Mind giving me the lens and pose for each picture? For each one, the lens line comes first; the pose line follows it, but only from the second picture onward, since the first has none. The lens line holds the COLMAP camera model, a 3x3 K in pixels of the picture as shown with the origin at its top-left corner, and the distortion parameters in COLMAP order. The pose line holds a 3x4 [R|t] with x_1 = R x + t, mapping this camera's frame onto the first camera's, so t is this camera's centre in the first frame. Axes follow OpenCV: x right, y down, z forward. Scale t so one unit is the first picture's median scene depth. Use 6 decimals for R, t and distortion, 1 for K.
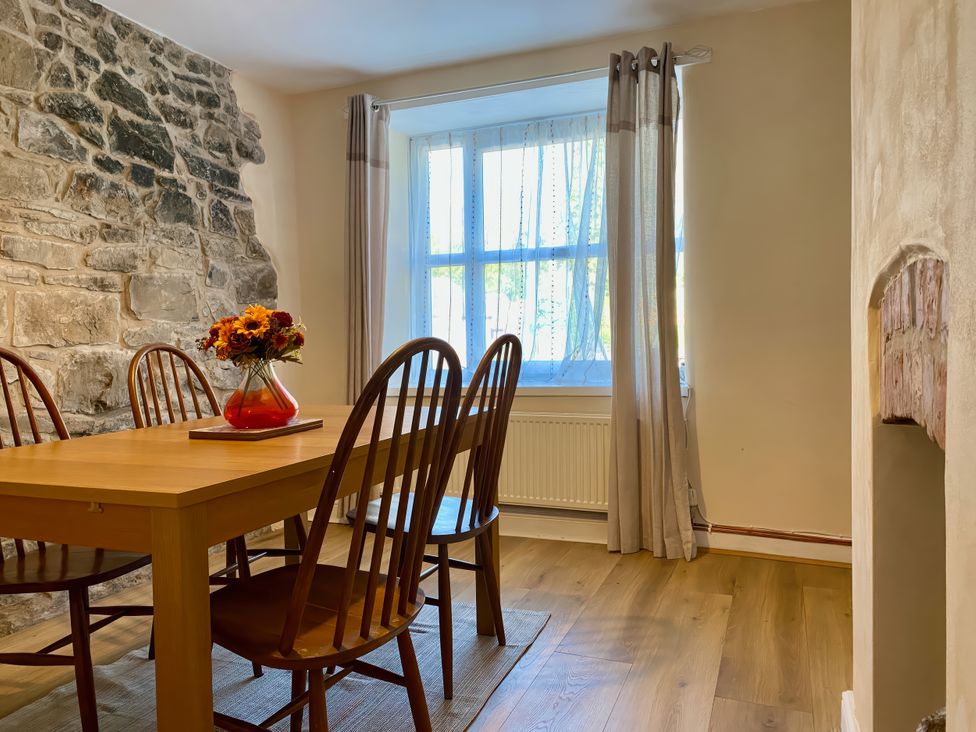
lens RADIAL K [[736.0, 0, 488.0], [0, 736.0, 366.0], [0, 0, 1]] dist [0.000798, 0.002987]
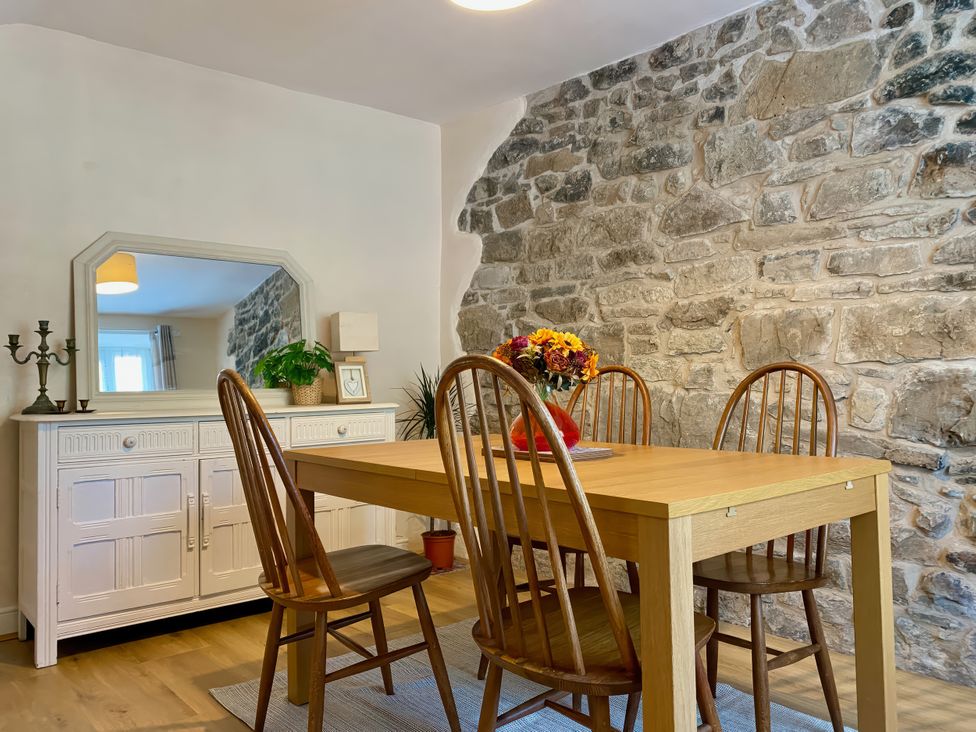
lens RADIAL K [[736.0, 0, 488.0], [0, 736.0, 366.0], [0, 0, 1]] dist [0.000798, 0.002987]
pose [[-0.455108, 0.008152, -0.890399, 0.414963], [-0.009918, 0.999850, 0.014223, -0.029858], [0.890381, 0.015304, -0.454959, 0.957328]]
